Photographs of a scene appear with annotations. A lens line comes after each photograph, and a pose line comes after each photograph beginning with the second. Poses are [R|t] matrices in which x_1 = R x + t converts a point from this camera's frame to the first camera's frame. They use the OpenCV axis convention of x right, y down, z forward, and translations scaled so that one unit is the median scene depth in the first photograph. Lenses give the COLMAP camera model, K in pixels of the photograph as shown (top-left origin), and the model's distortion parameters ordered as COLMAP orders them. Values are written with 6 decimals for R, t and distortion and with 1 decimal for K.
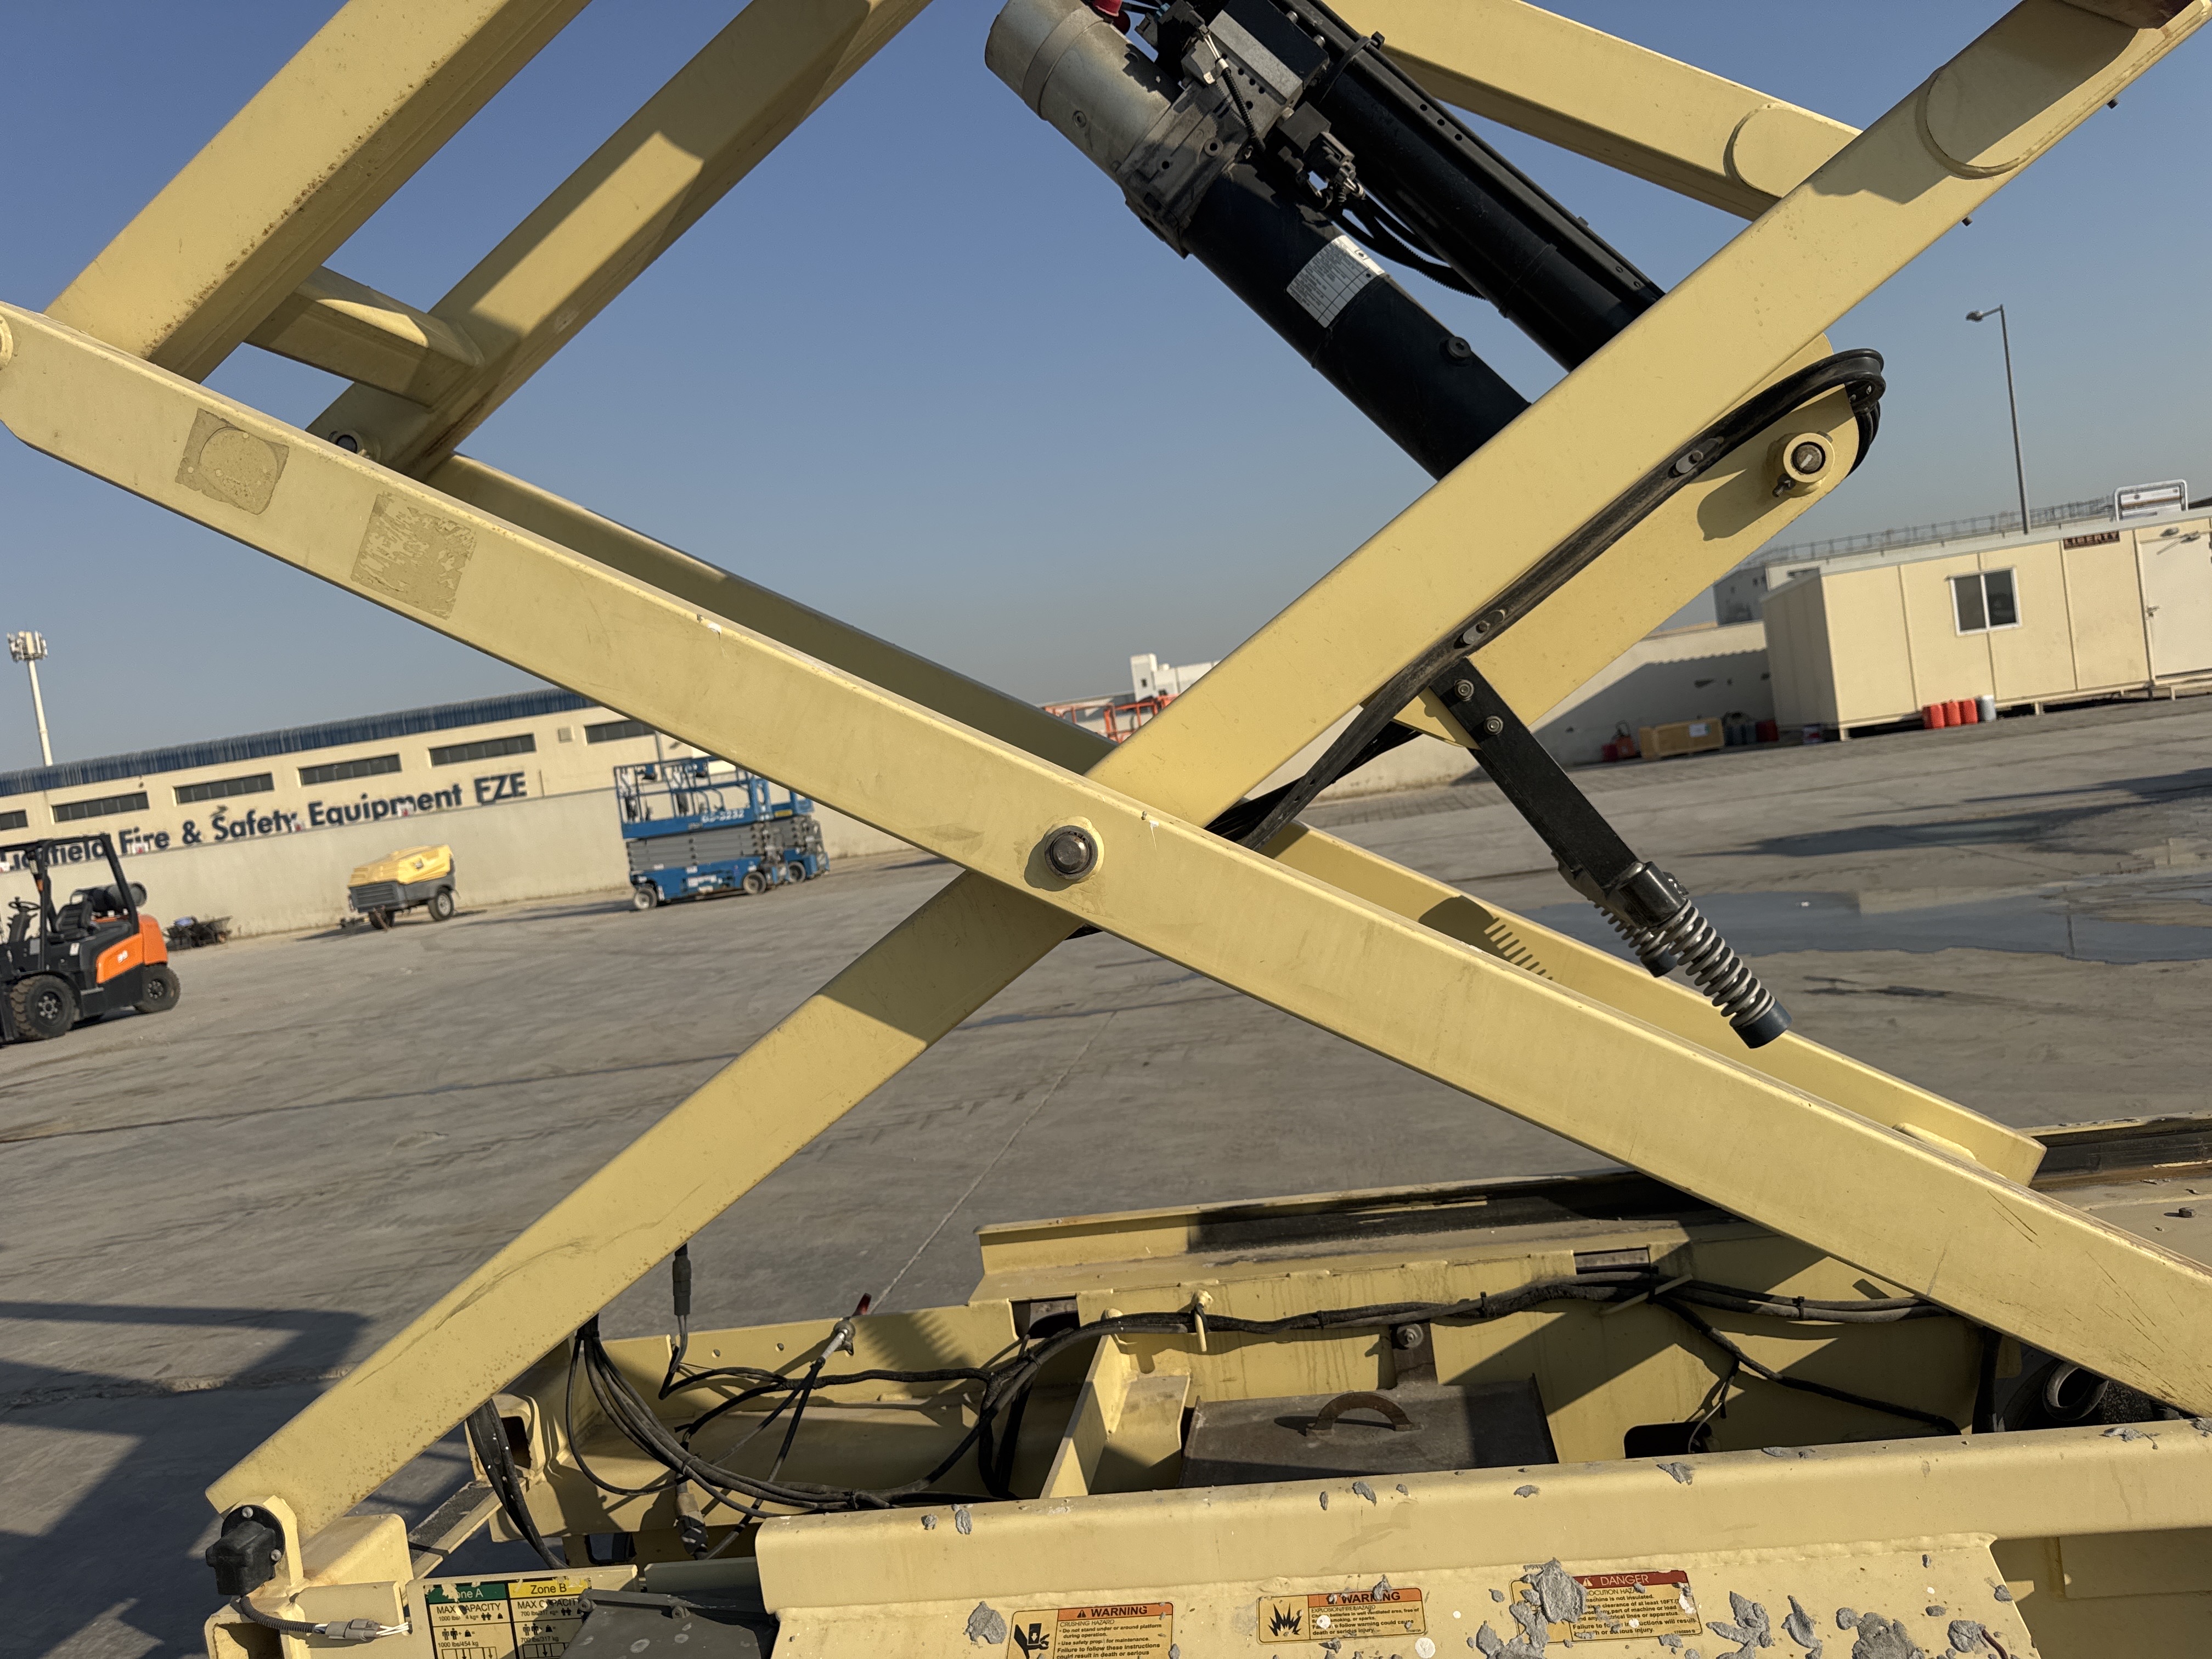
lens RADIAL K [[1612.0, 0, 1122.9], [0, 1612.0, 853.5], [0, 0, 1]] dist [0.011116, -0.018580]
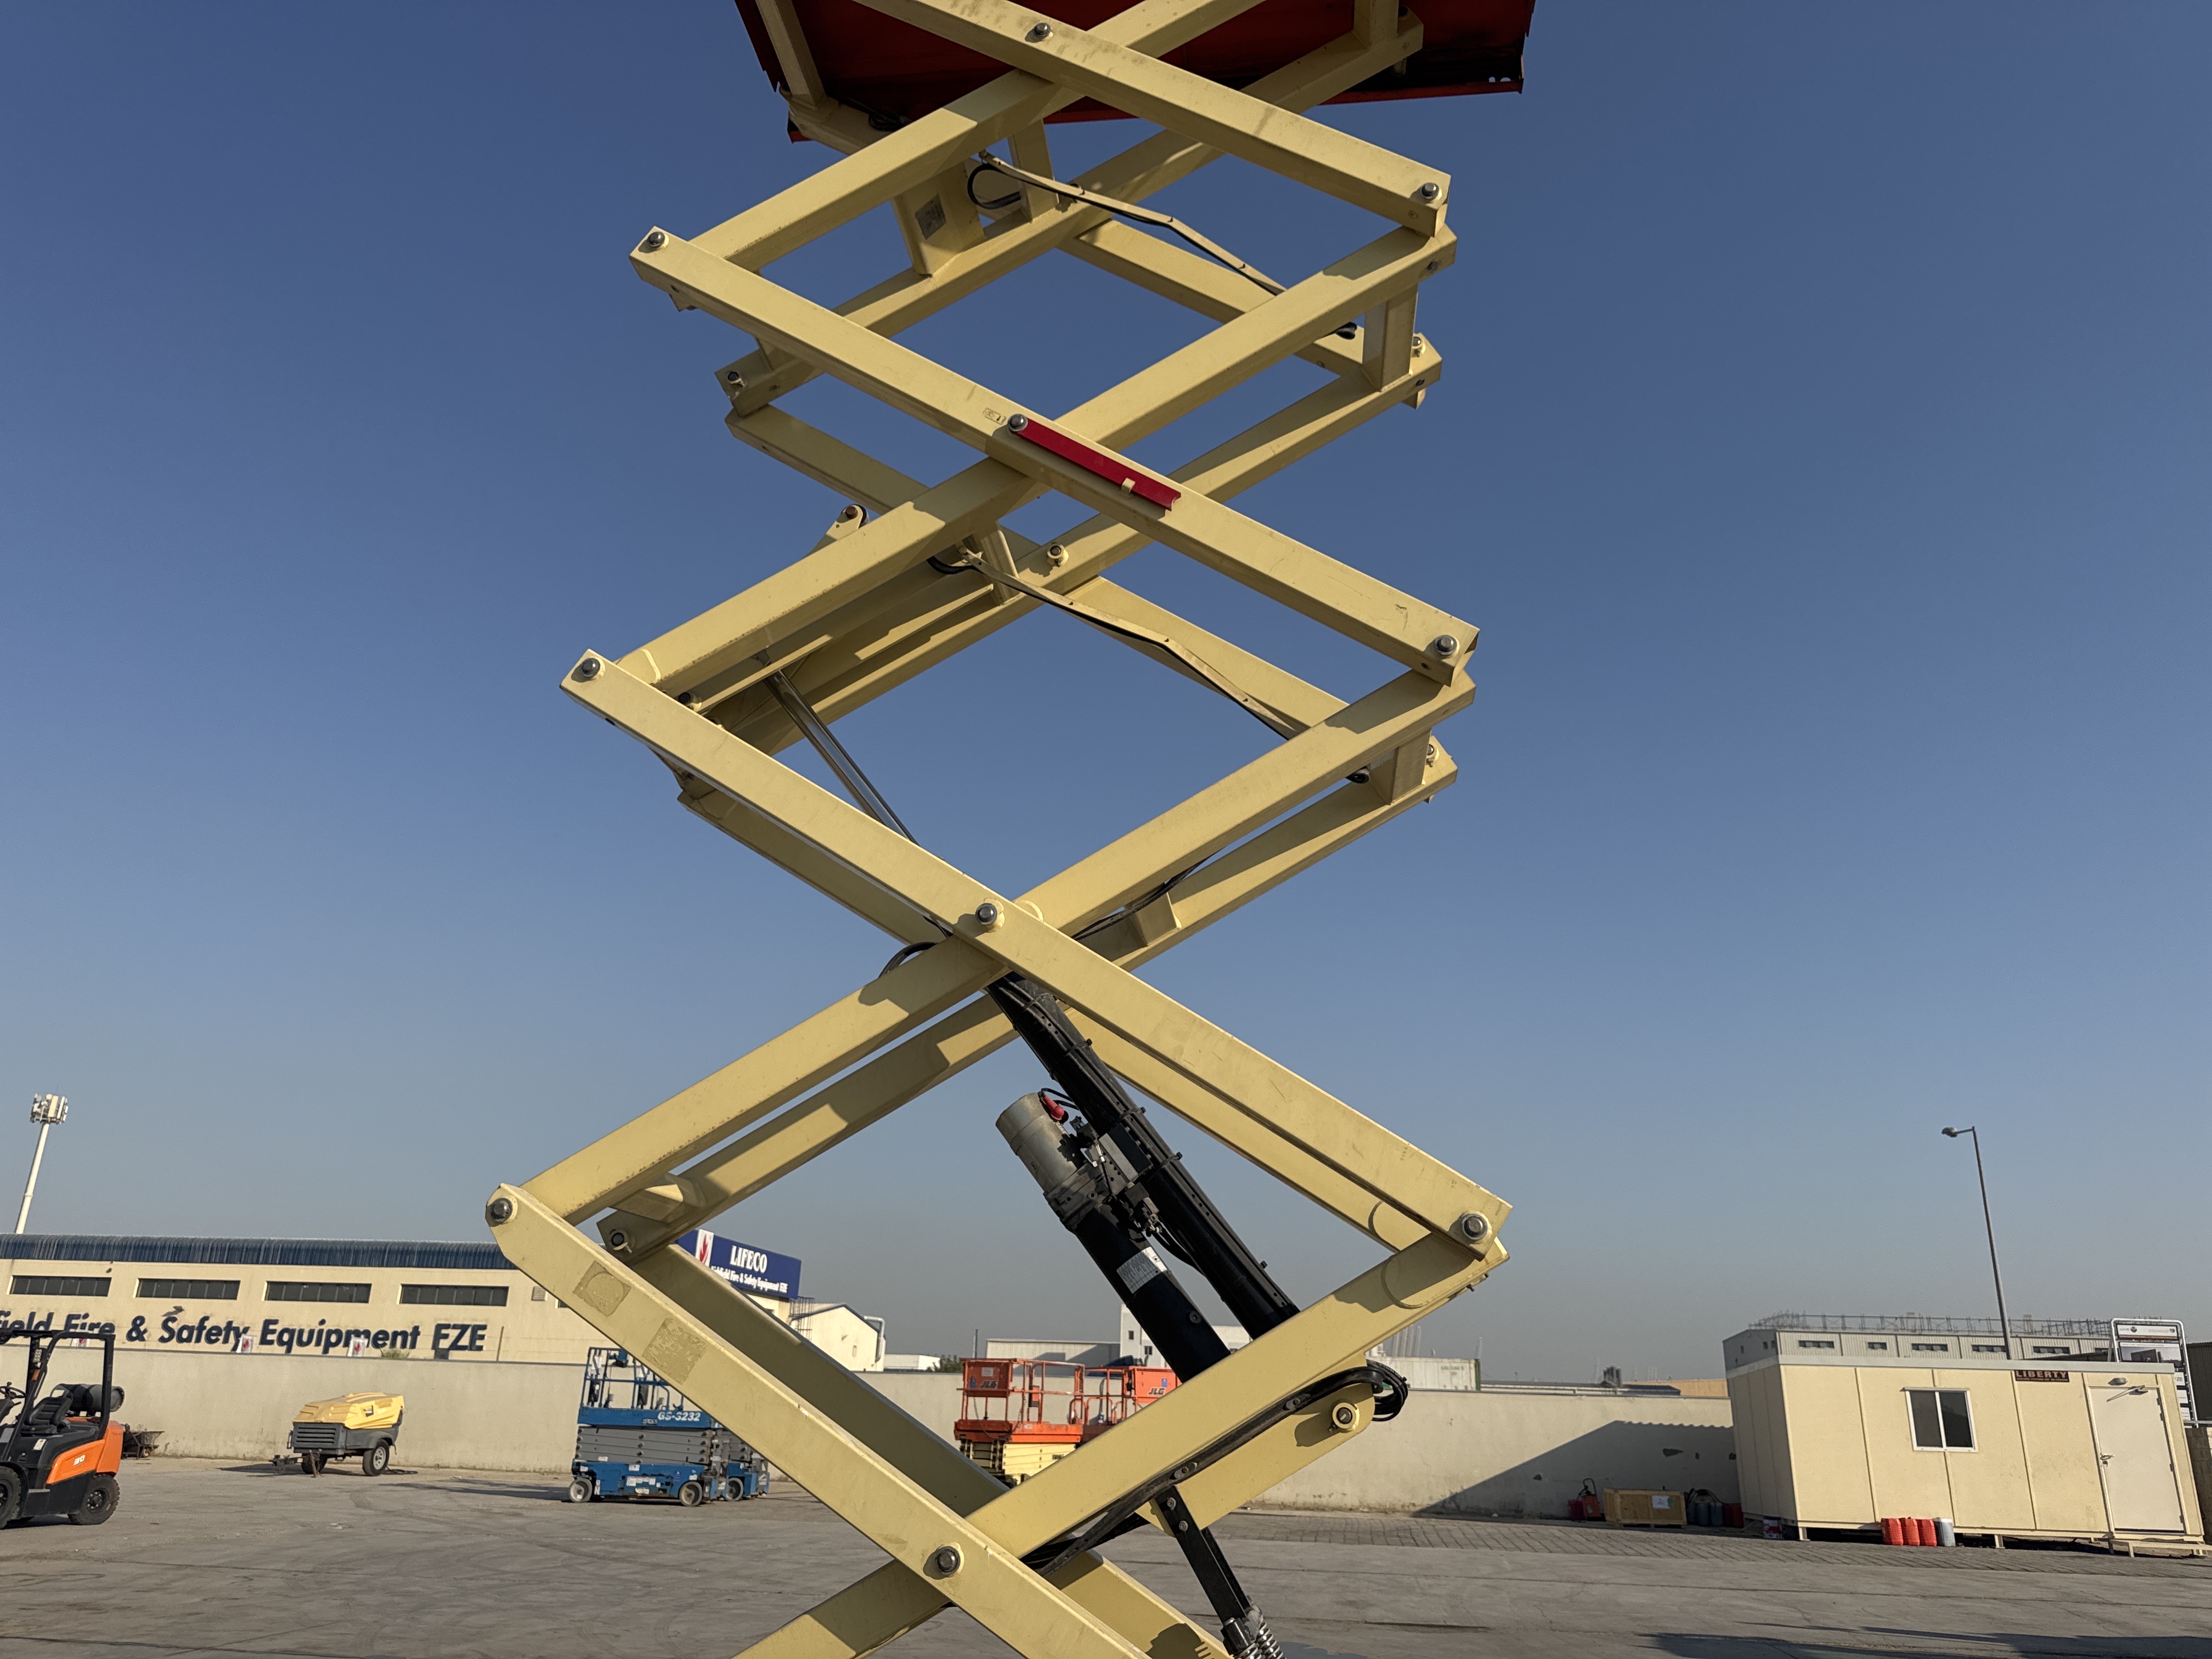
lens RADIAL K [[1612.0, 0, 1099.9], [0, 1612.0, 821.6], [0, 0, 1]] dist [0.011116, -0.018580]
pose [[0.985725, 0.158599, -0.056507, 0.010571], [-0.167955, 0.902890, -0.395702, -0.005762], [-0.011738, 0.399544, 0.916639, -0.106234]]
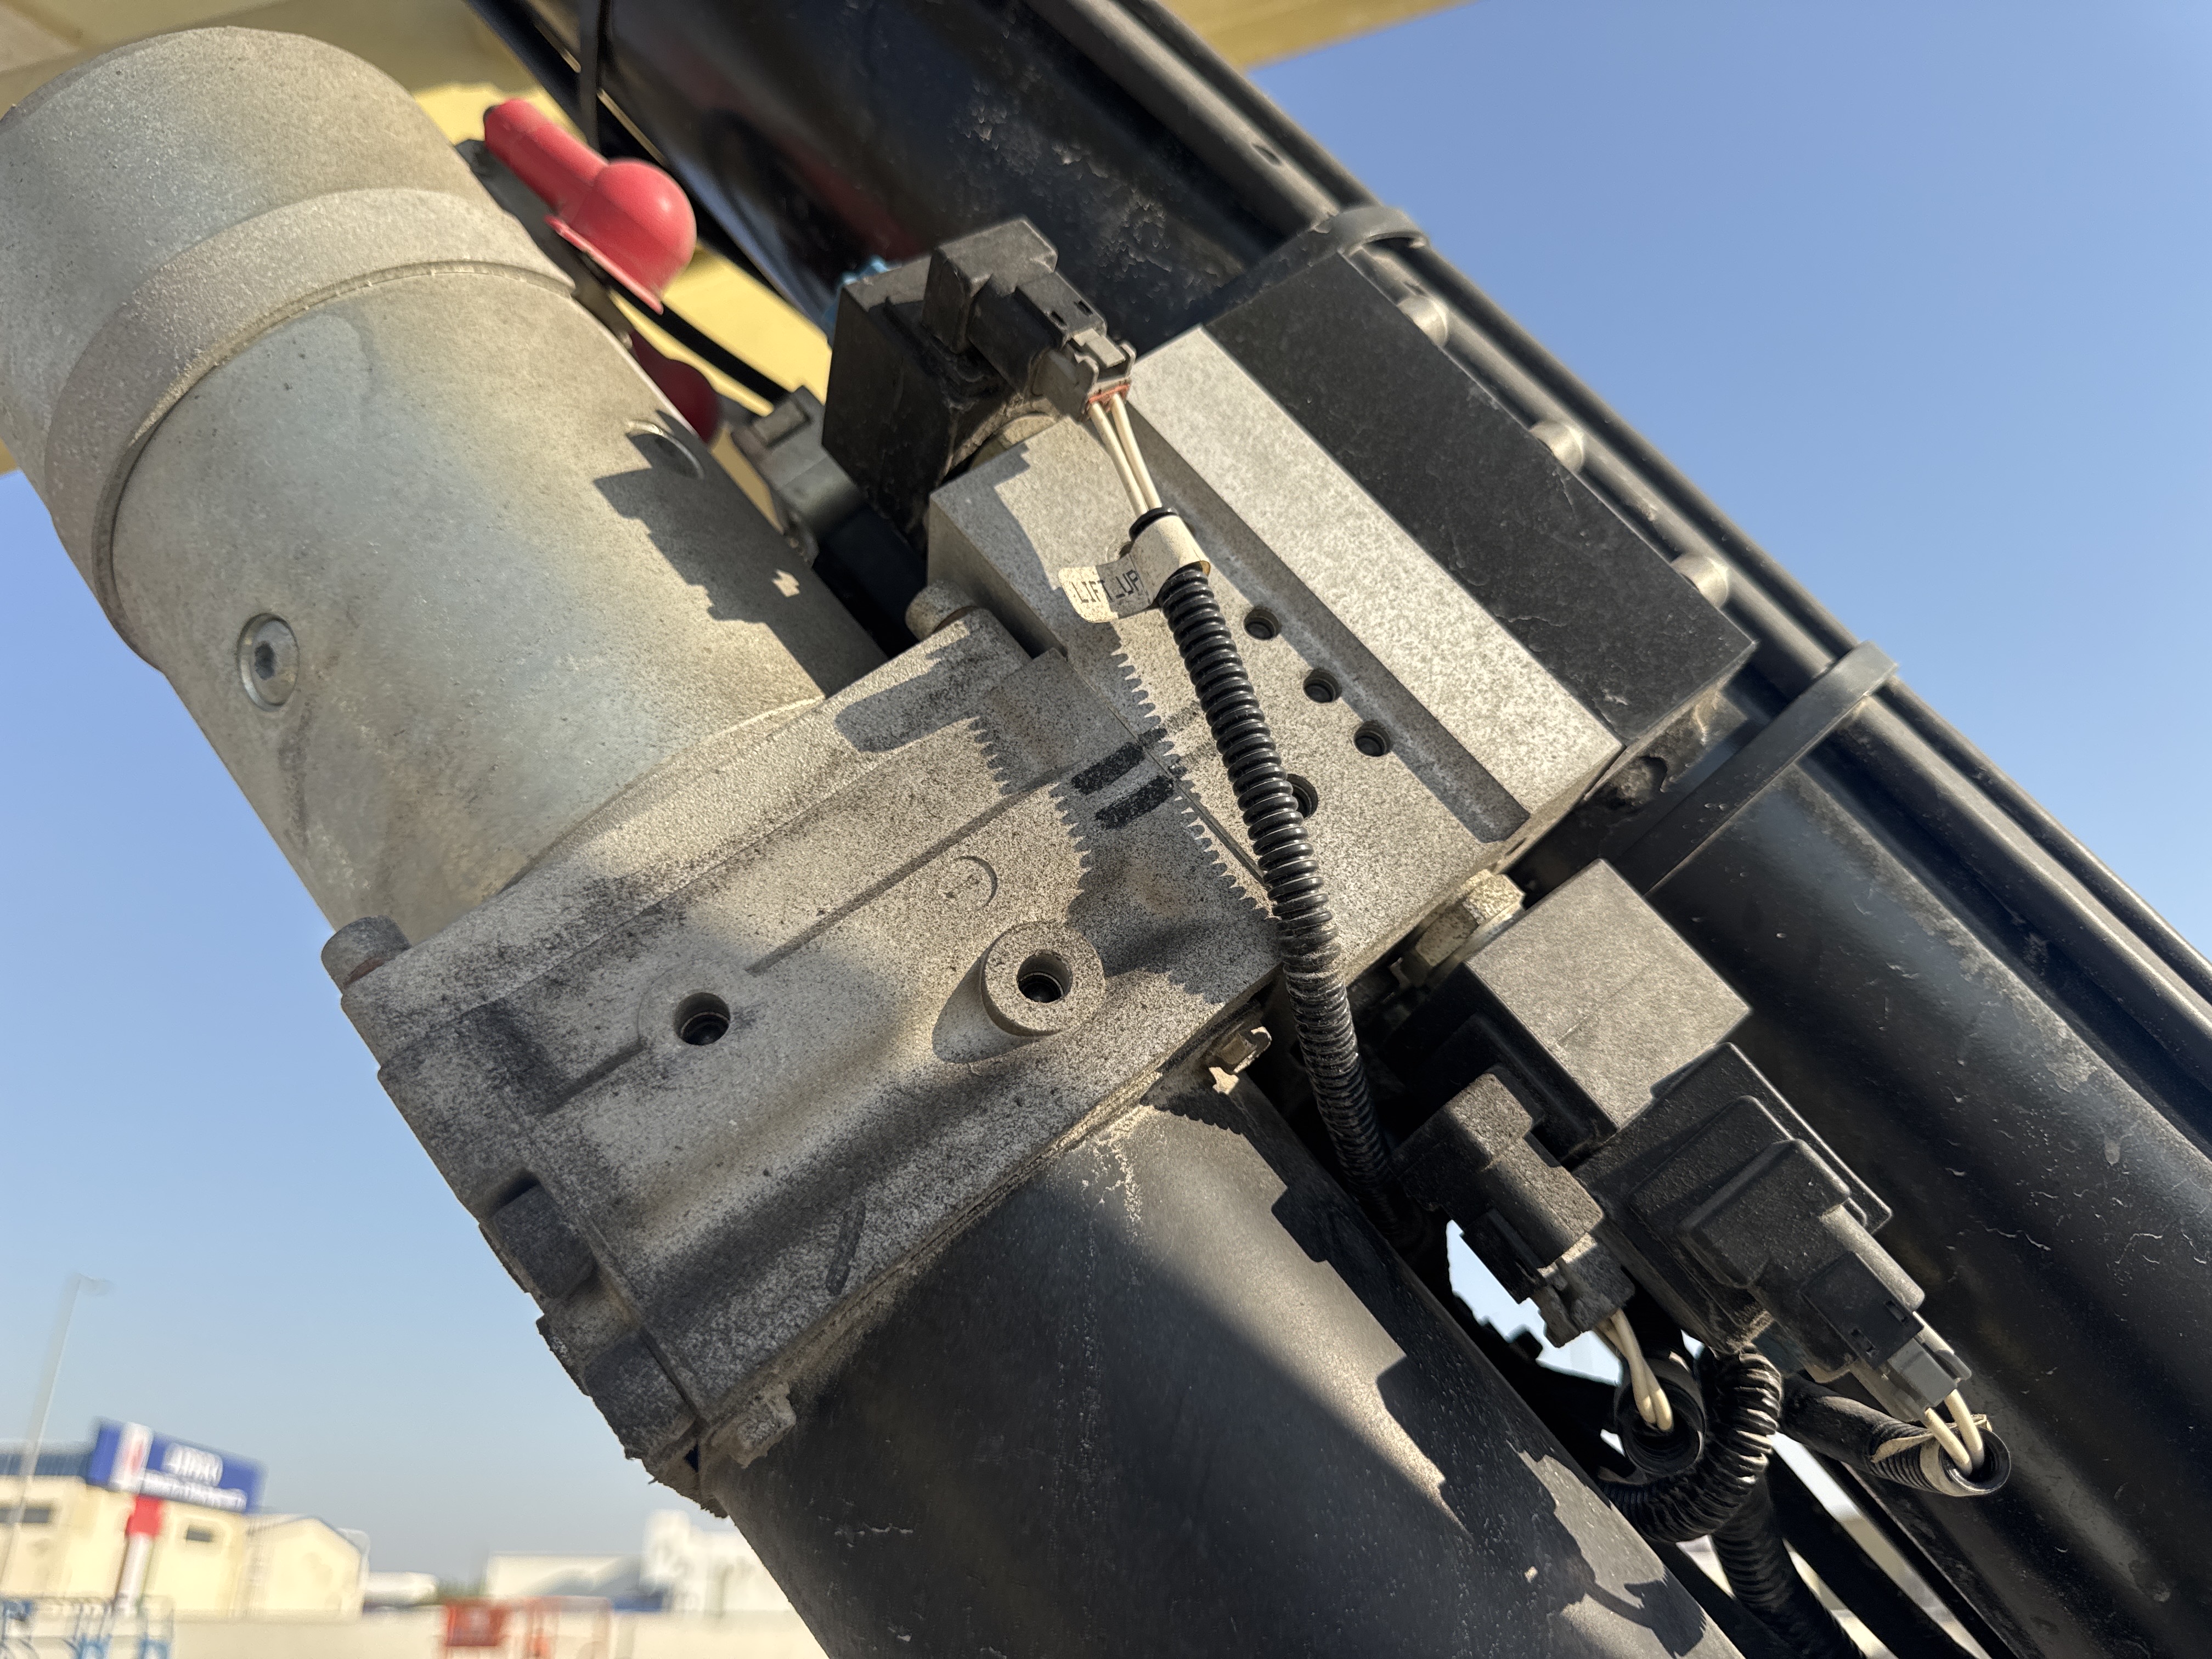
lens RADIAL K [[1687.6, 0, 1112.9], [0, 1687.6, 824.7], [0, 0, 1]] dist [-0.000191, -0.006807]
pose [[0.957473, 0.234897, 0.167539, 0.003242], [-0.118431, 0.849471, -0.514172, -0.036836], [-0.263097, 0.472464, 0.841165, 0.085533]]
